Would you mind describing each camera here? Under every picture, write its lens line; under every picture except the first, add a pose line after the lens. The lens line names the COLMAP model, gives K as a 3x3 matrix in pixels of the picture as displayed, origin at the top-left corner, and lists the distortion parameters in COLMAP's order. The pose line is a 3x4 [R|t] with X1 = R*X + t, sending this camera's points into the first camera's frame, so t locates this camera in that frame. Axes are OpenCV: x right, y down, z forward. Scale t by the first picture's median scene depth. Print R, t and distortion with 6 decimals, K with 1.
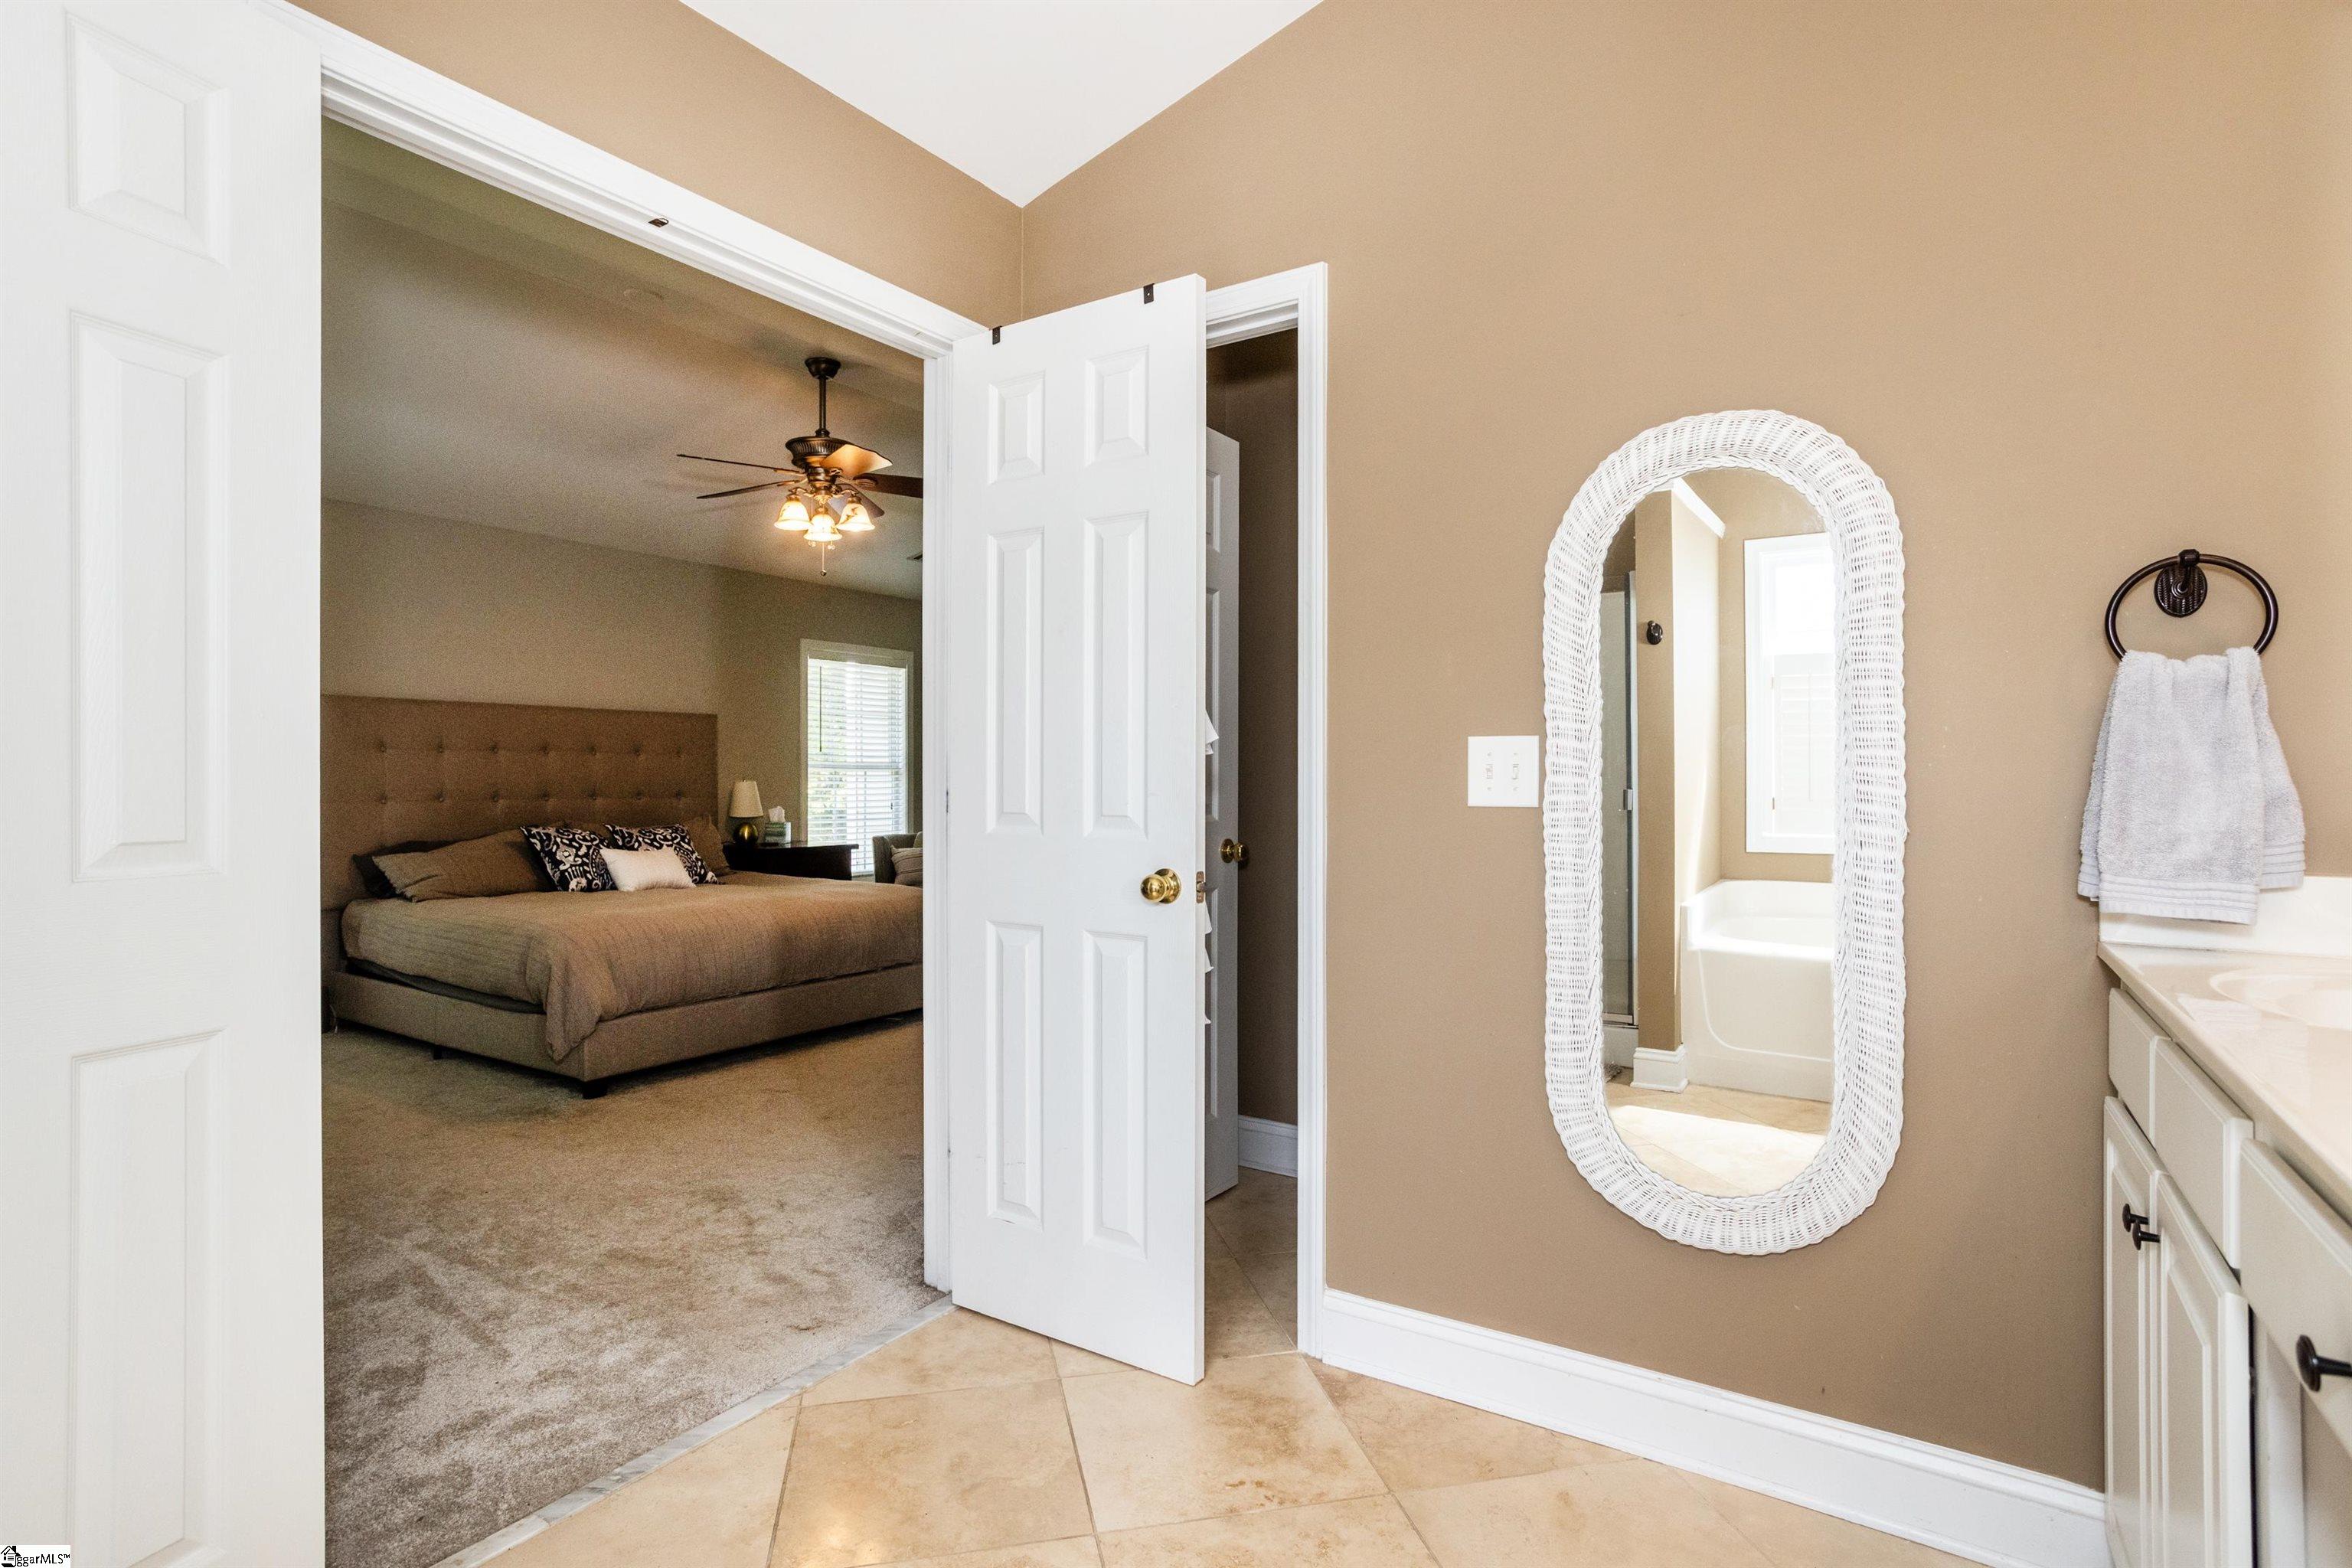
lens RADIAL K [[1153.9, 0, 1166.6], [0, 1153.9, 776.1], [0, 0, 1]] dist [-0.002582, 0.000472]
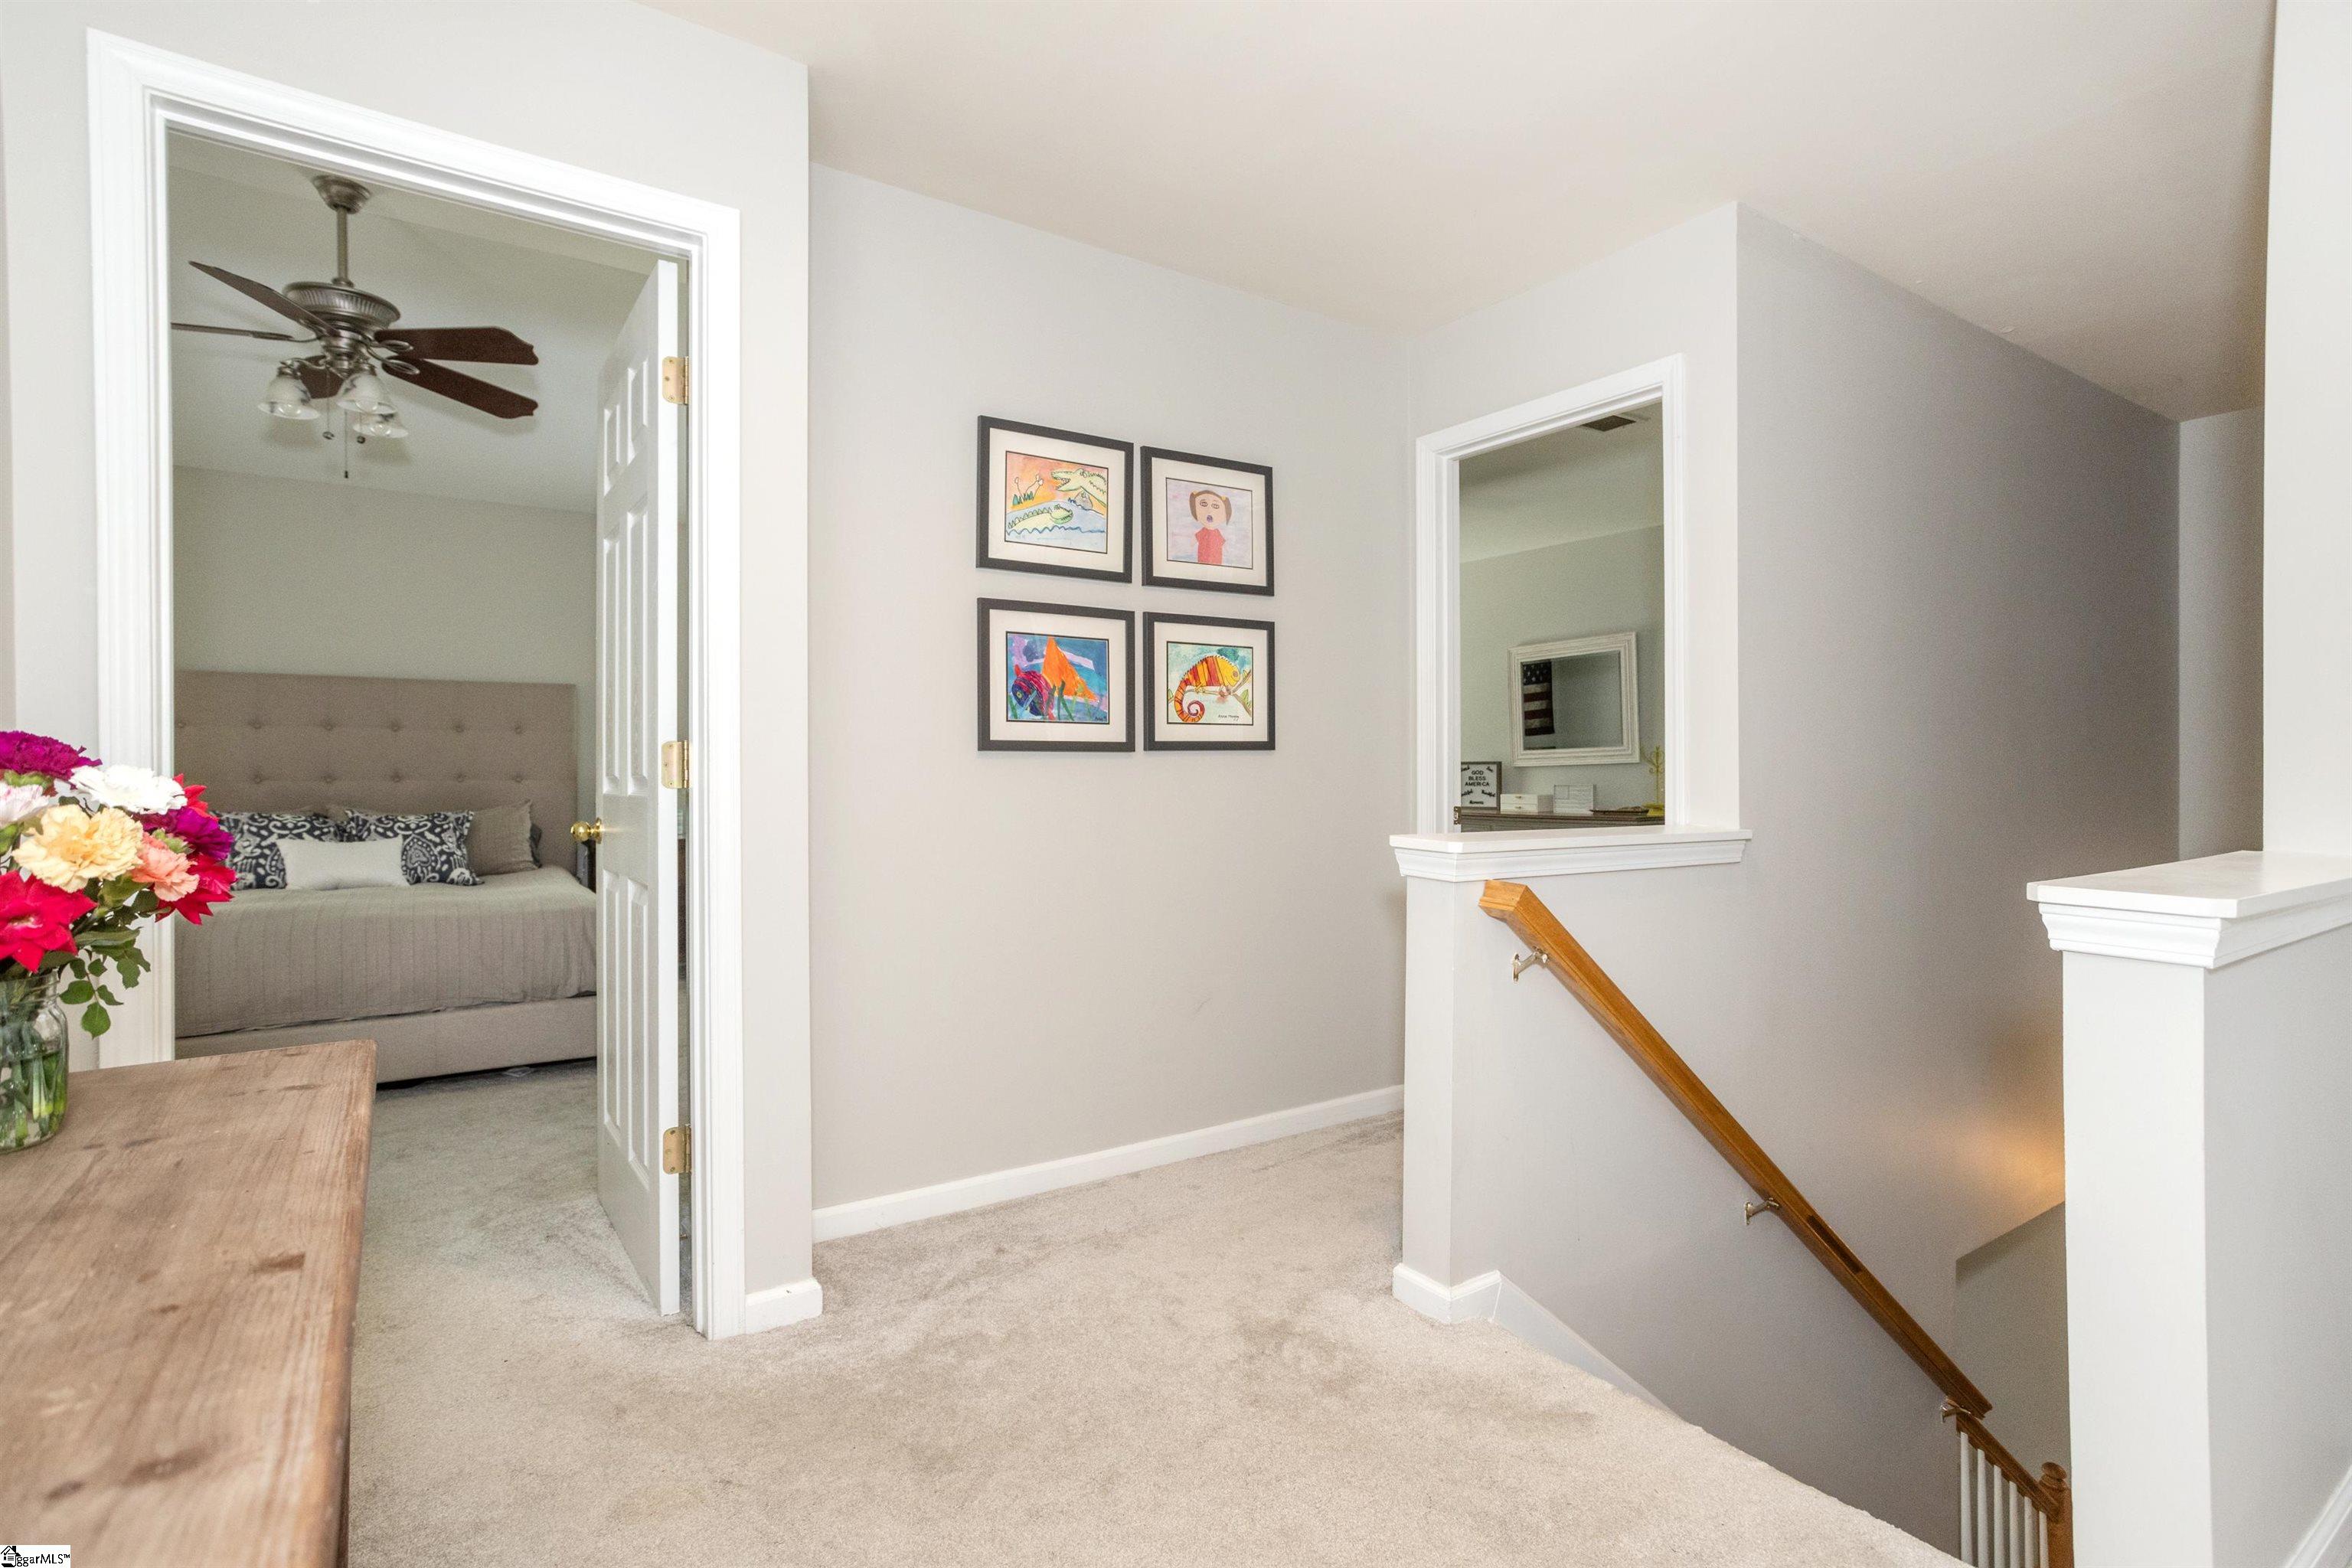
lens RADIAL K [[1153.9, 0, 1166.6], [0, 1153.9, 776.1], [0, 0, 1]] dist [-0.002582, 0.000472]
pose [[0.936327, -0.004081, -0.351105, 0.412829], [0.005357, 0.999982, 0.002664, 0.018813], [0.351088, -0.004375, 0.936332, 0.440167]]
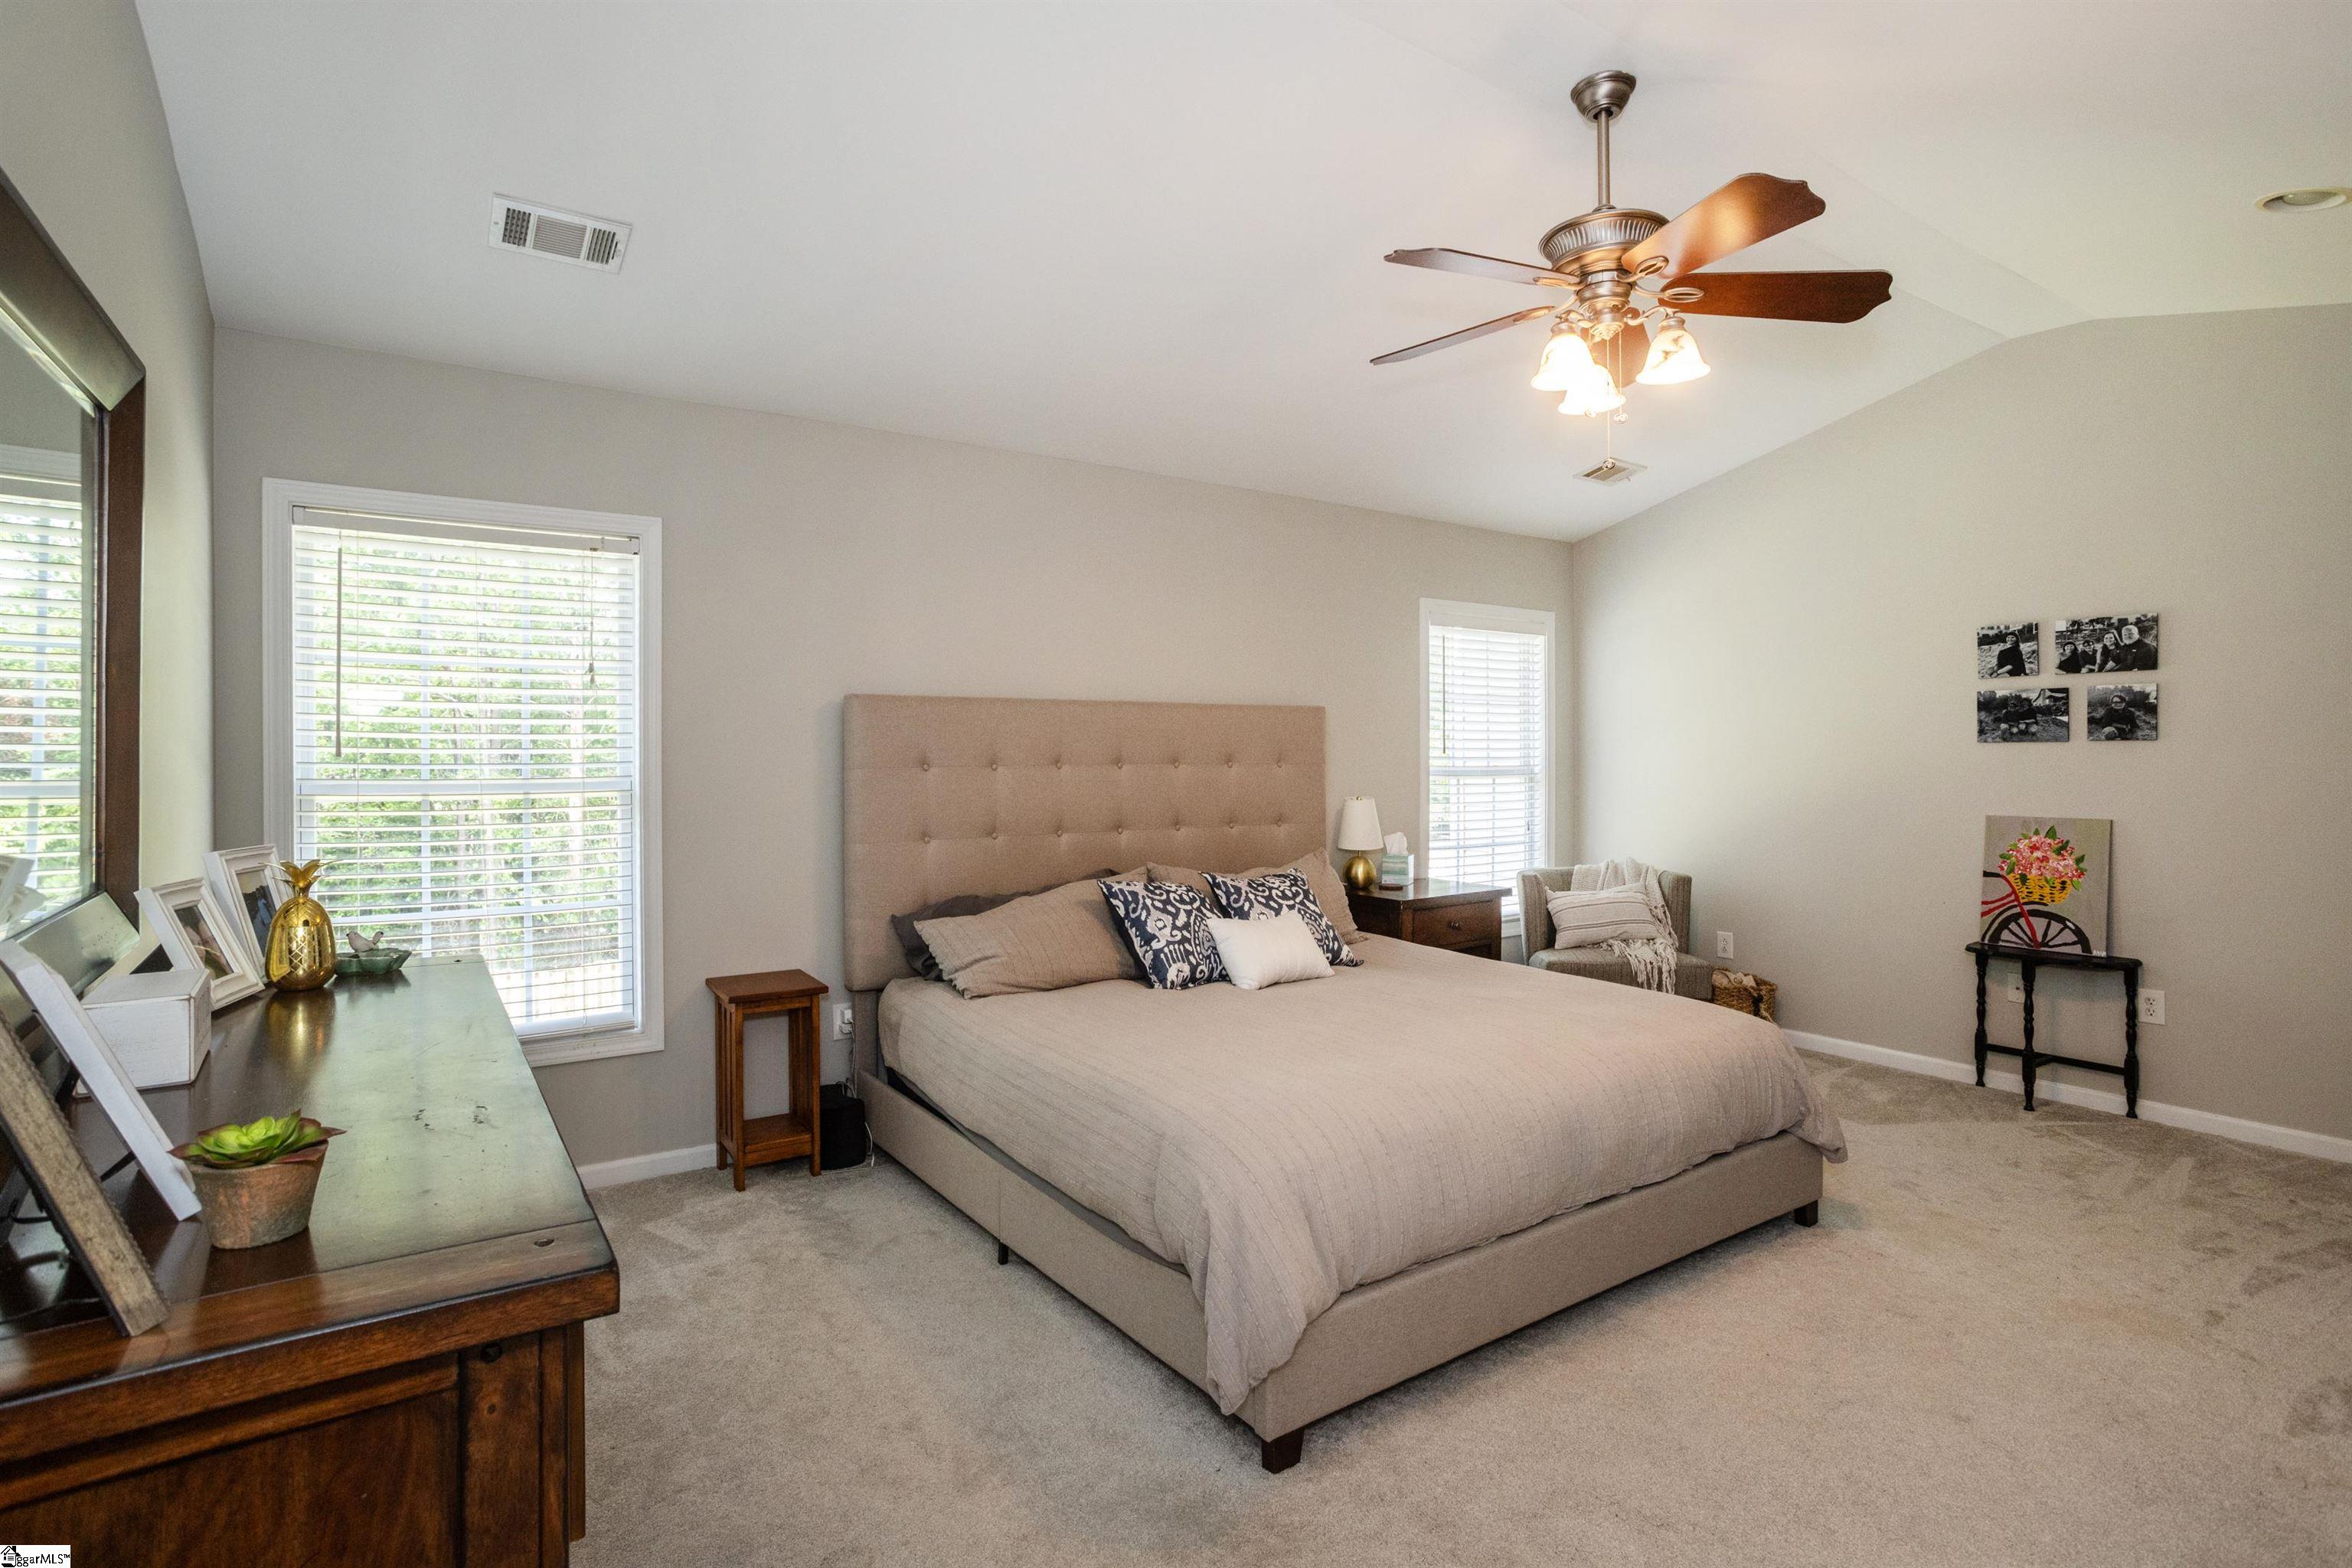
lens RADIAL K [[1187.2, 0, 1245.2], [0, 1187.2, 756.7], [0, 0, 1]] dist [-0.001734, 0.000154]
pose [[0.946476, -0.000590, -0.322774, -0.248350], [0.003098, 0.999969, 0.007256, -0.034980], [0.322760, -0.007868, 0.946448, 0.358087]]
